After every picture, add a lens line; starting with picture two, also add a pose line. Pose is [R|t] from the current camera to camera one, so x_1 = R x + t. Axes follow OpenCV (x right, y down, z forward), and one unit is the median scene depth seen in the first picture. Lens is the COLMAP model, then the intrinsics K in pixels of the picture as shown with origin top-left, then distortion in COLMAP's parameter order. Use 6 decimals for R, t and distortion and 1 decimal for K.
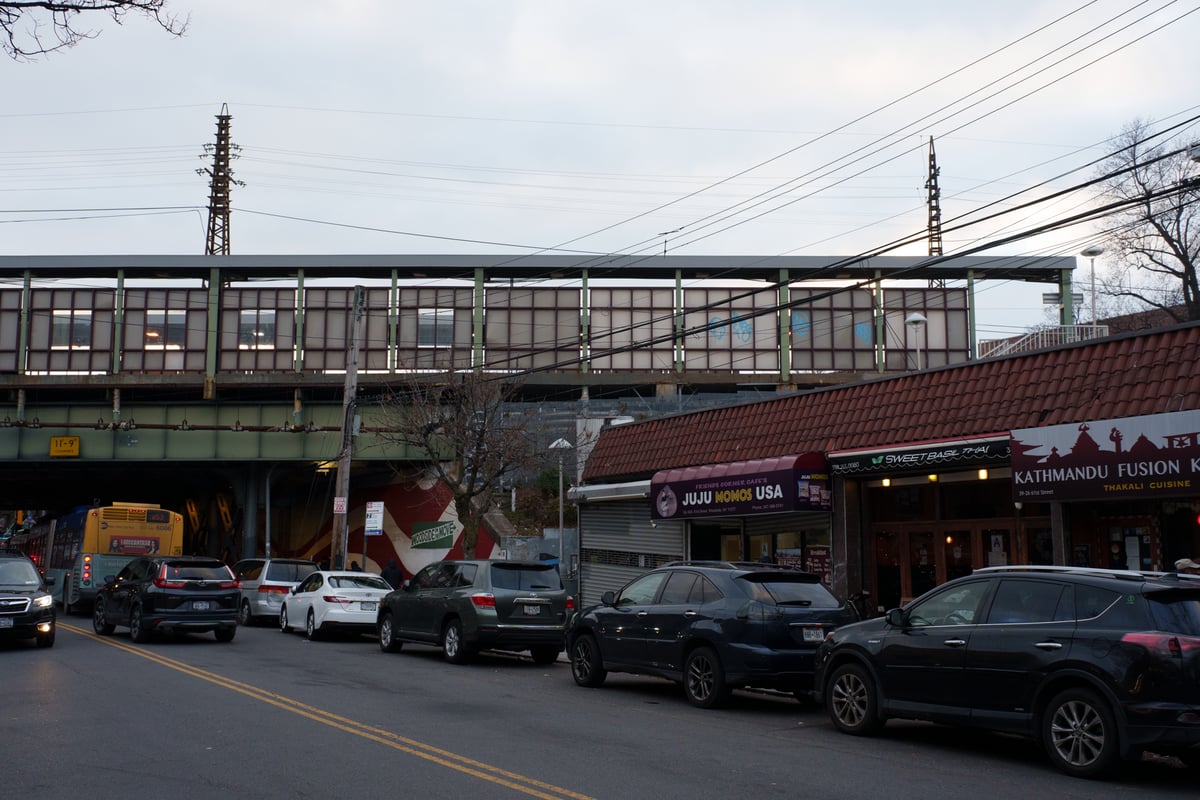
lens RADIAL K [[1210.2, 0, 600.0], [0, 1210.2, 400.0], [0, 0, 1]] dist [-0.001372, -0.004499]
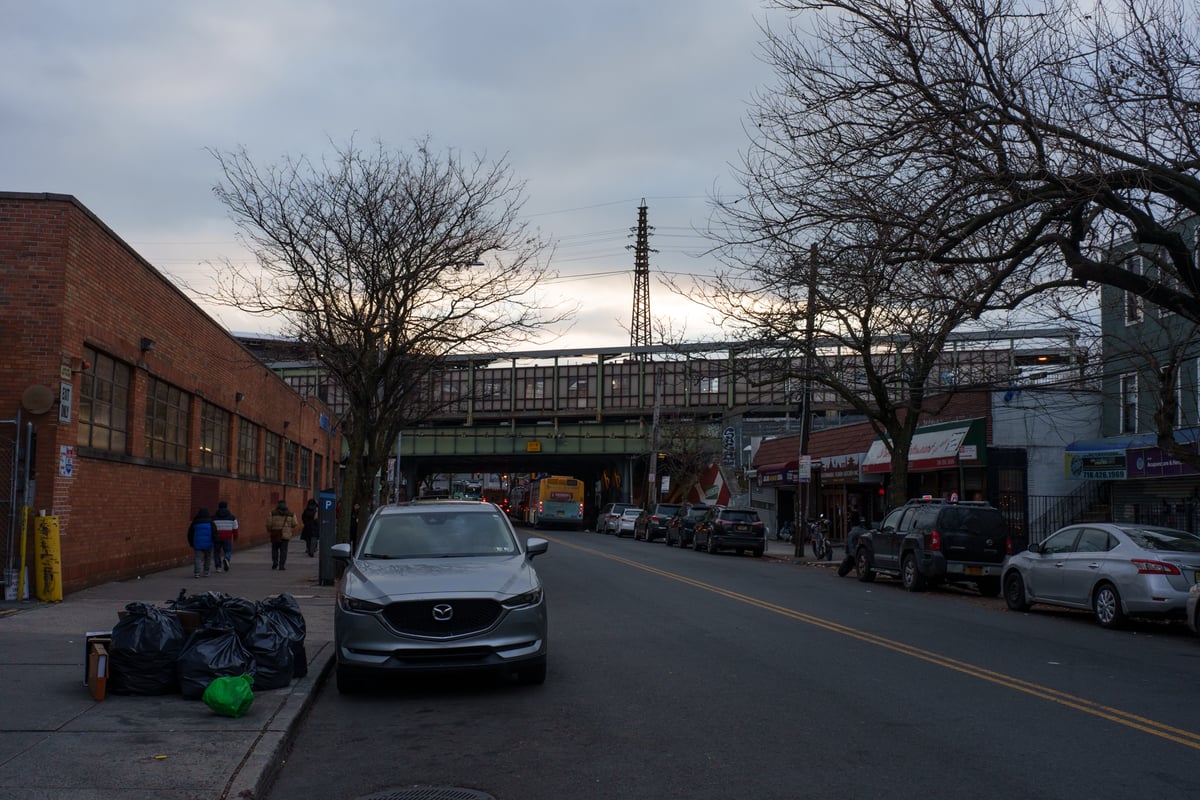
lens RADIAL K [[1210.2, 0, 600.0], [0, 1210.2, 400.0], [0, 0, 1]] dist [-0.001372, -0.004499]
pose [[0.917639, -0.020959, -0.396863, 0.452015], [0.036610, 0.998820, 0.031902, -0.098075], [0.395726, -0.043804, 0.917323, -0.785606]]
